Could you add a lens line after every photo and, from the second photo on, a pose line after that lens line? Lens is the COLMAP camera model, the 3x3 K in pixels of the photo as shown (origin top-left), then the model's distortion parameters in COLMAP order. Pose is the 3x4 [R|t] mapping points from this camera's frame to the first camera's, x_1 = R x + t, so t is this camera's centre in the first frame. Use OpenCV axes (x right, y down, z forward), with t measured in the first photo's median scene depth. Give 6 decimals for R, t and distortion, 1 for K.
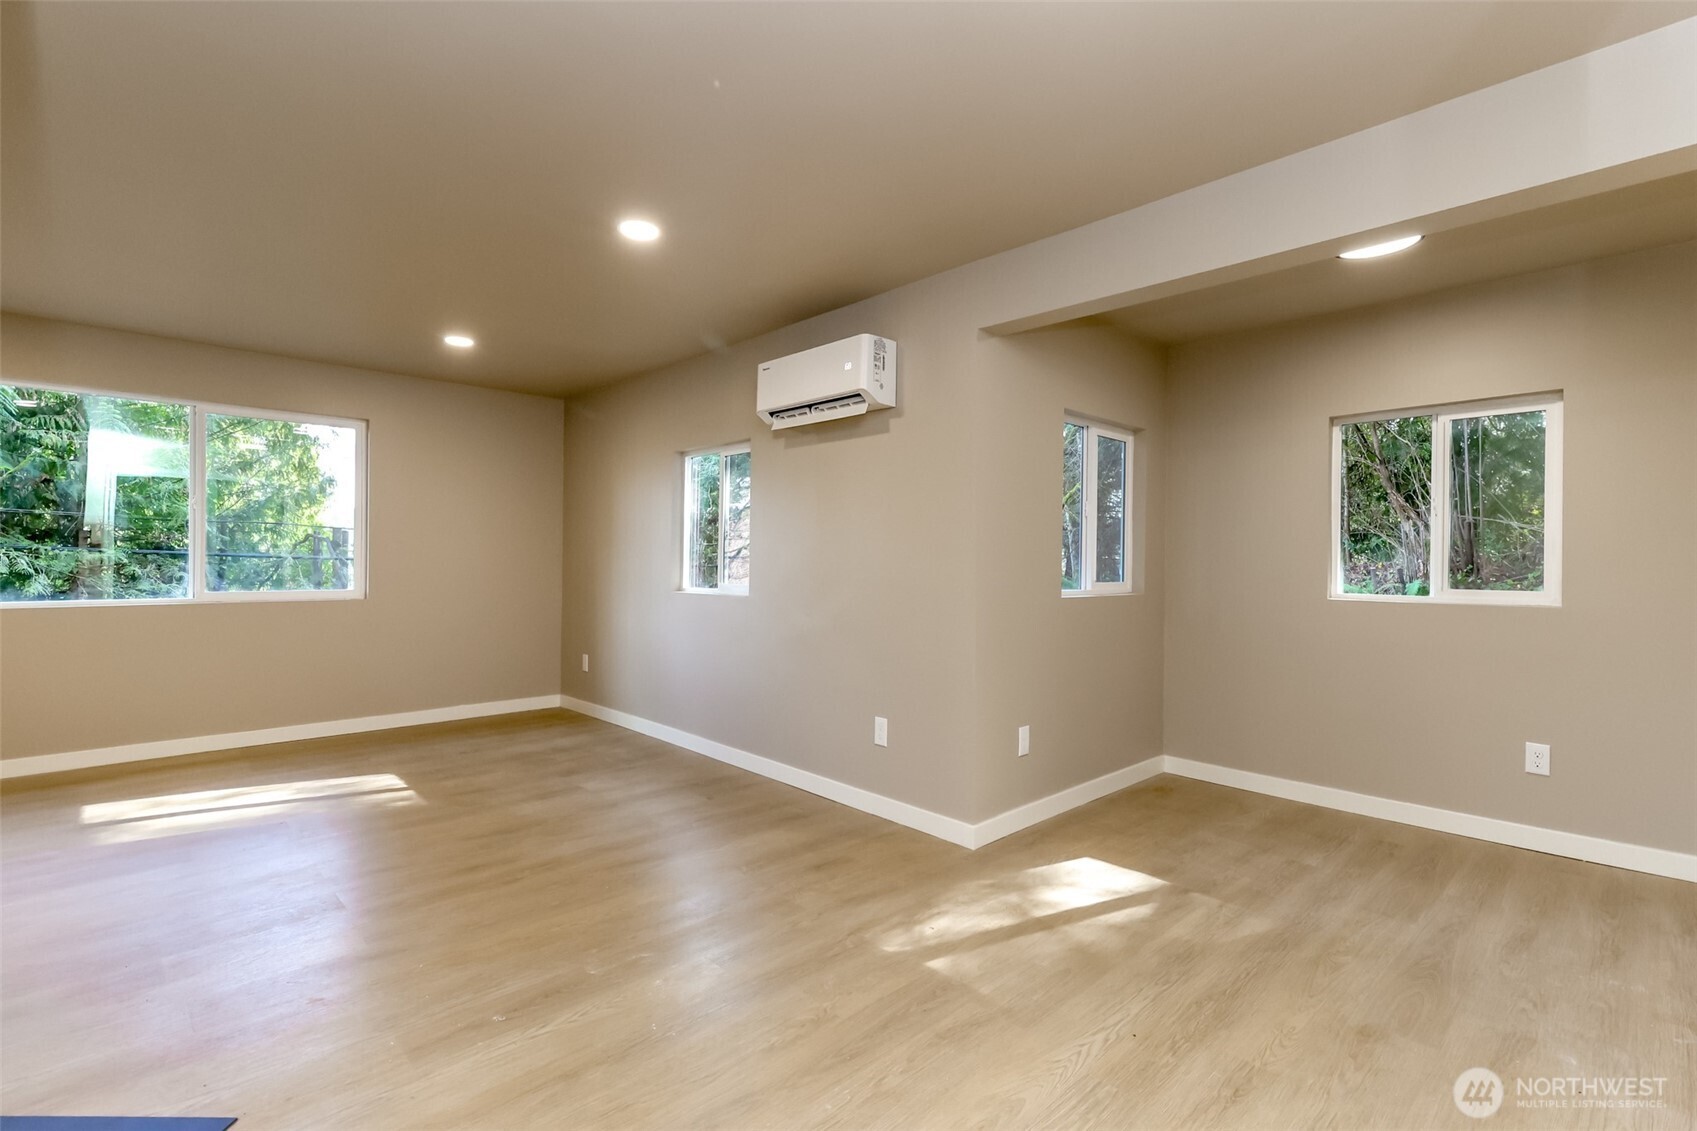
lens RADIAL K [[777.9, 0, 851.0], [0, 777.9, 562.5], [0, 0, 1]] dist [-0.000404, -0.000117]
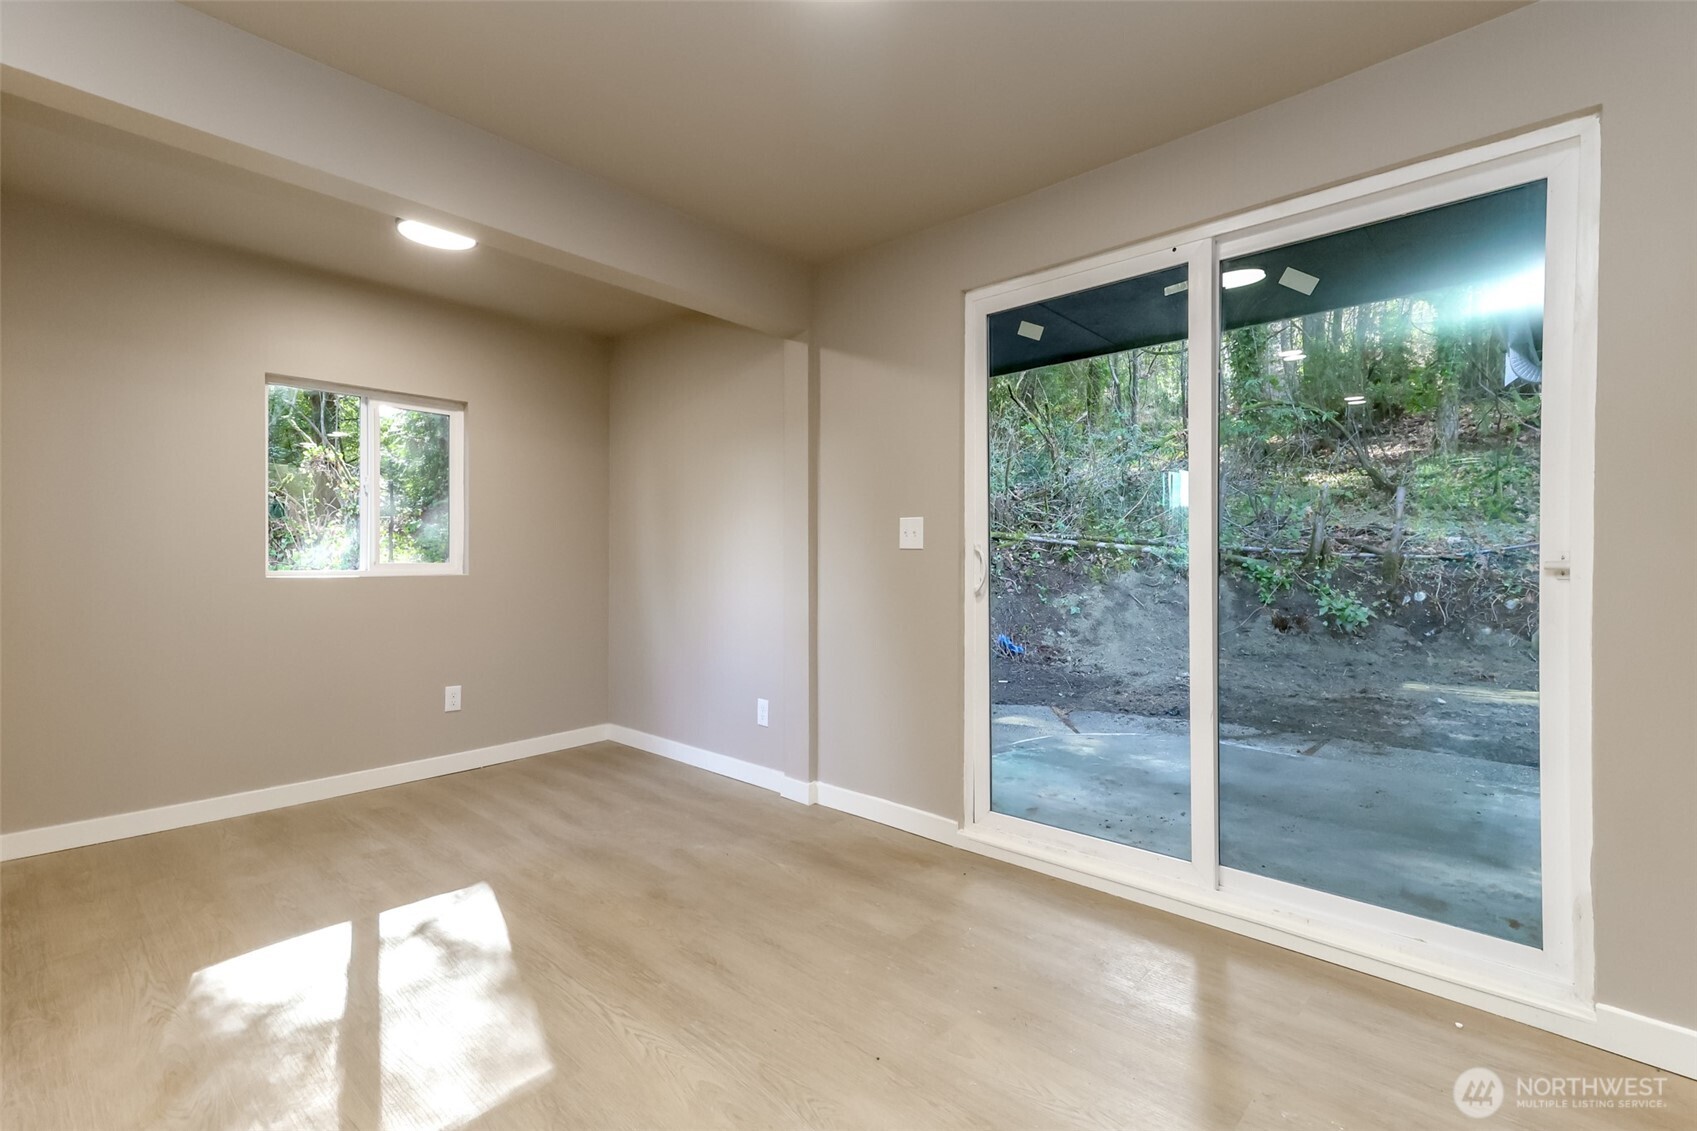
lens RADIAL K [[775.6, 0, 851.8], [0, 775.6, 571.0], [0, 0, 1]] dist [0.016842, -0.000273]
pose [[-0.067814, -0.036258, 0.997039, -0.411072], [-0.000351, 0.999340, 0.036318, 0.004712], [-0.997698, 0.002113, -0.067782, 0.475278]]
